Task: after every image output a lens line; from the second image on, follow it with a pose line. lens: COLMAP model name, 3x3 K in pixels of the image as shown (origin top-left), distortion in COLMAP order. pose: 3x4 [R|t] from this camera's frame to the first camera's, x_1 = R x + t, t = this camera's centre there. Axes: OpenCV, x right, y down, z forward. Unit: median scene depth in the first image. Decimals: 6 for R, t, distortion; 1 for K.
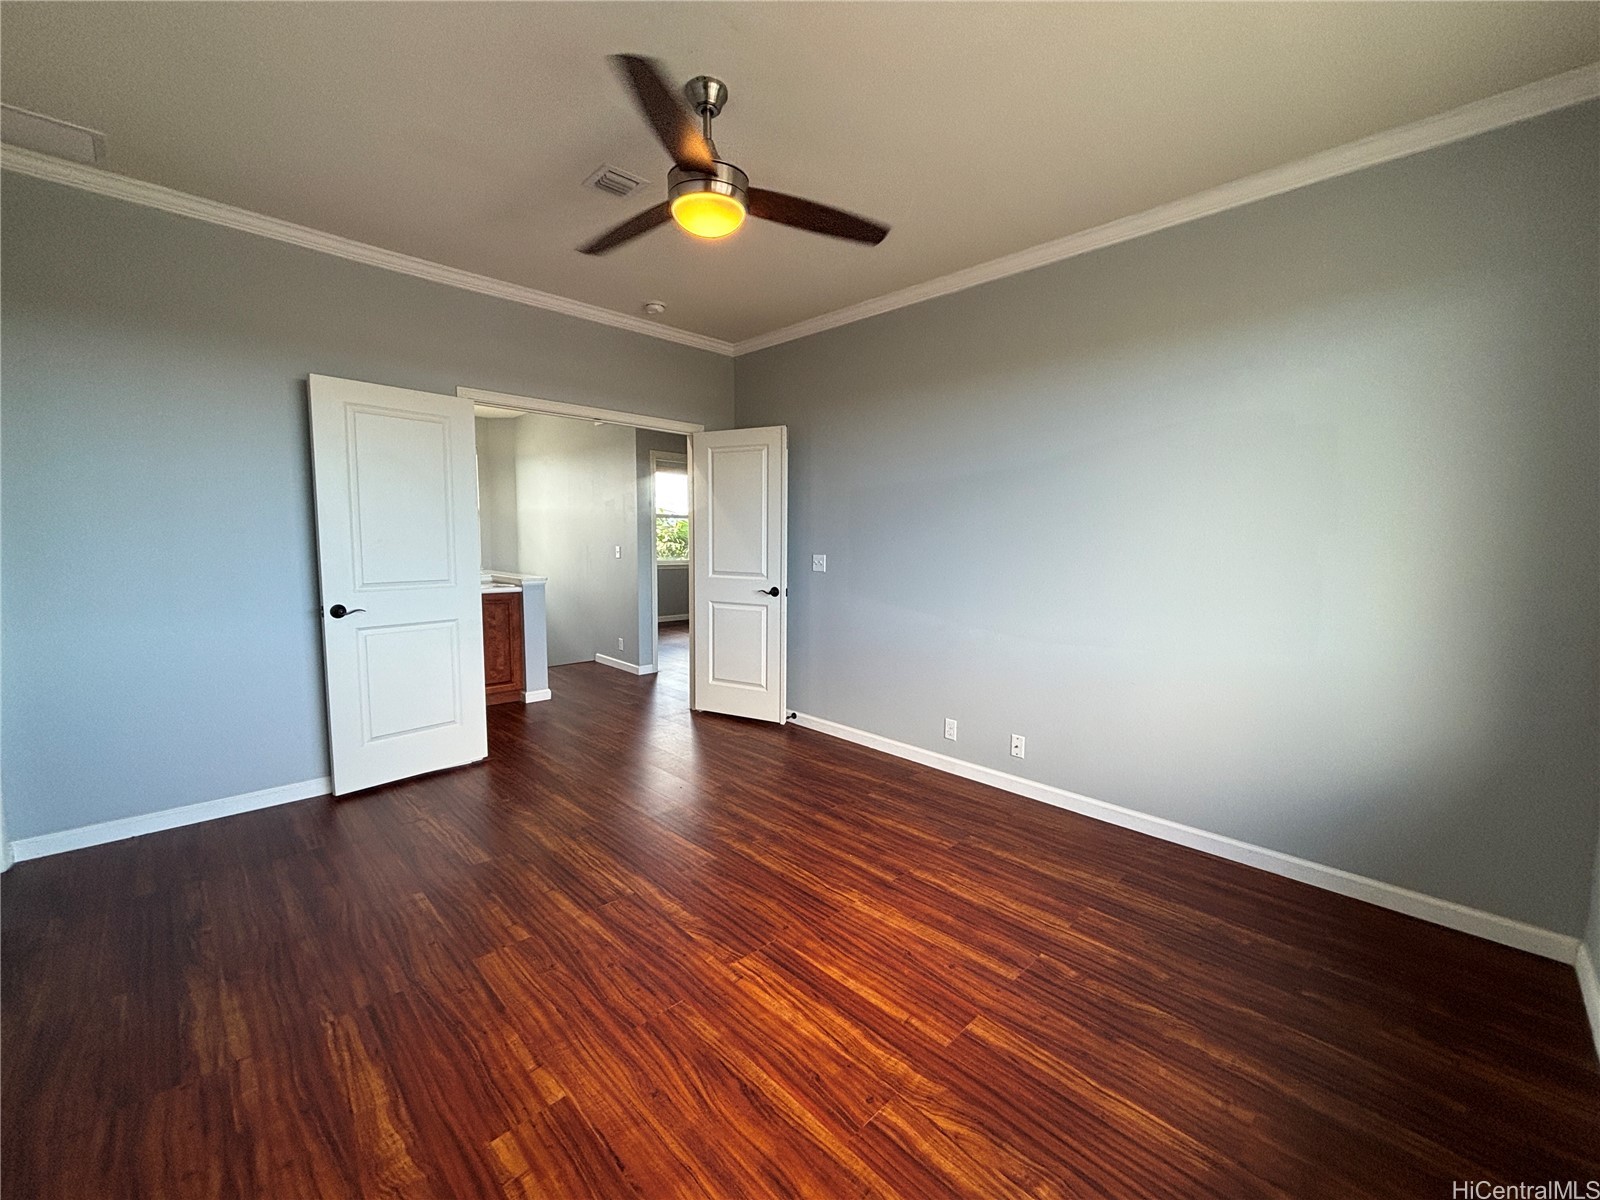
lens RADIAL K [[644.6, 0, 799.5], [0, 644.6, 595.8], [0, 0, 1]] dist [0.011229, -0.003167]
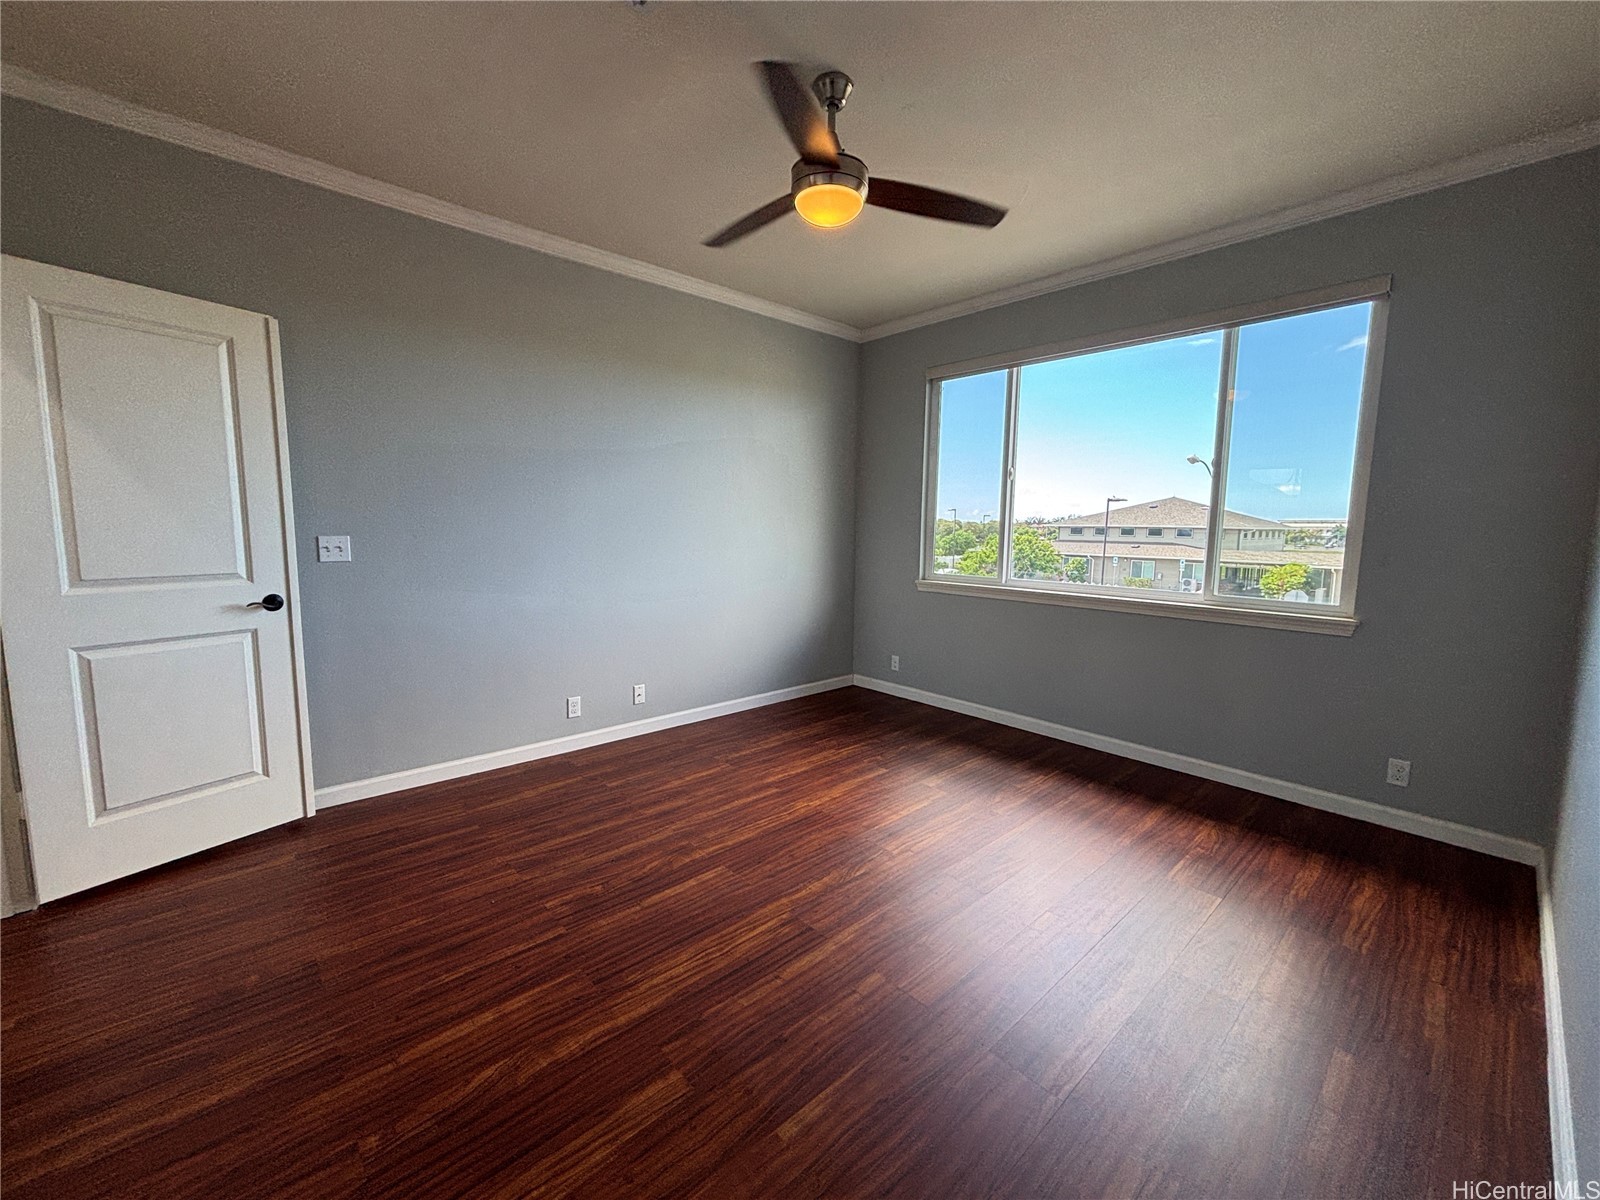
lens RADIAL K [[644.6, 0, 799.5], [0, 644.6, 595.8], [0, 0, 1]] dist [0.011229, -0.003167]
pose [[0.036867, -0.123336, 0.991680, -0.880856], [0.081224, 0.989441, 0.120037, -0.064774], [-0.996014, 0.076123, 0.046496, 0.736420]]
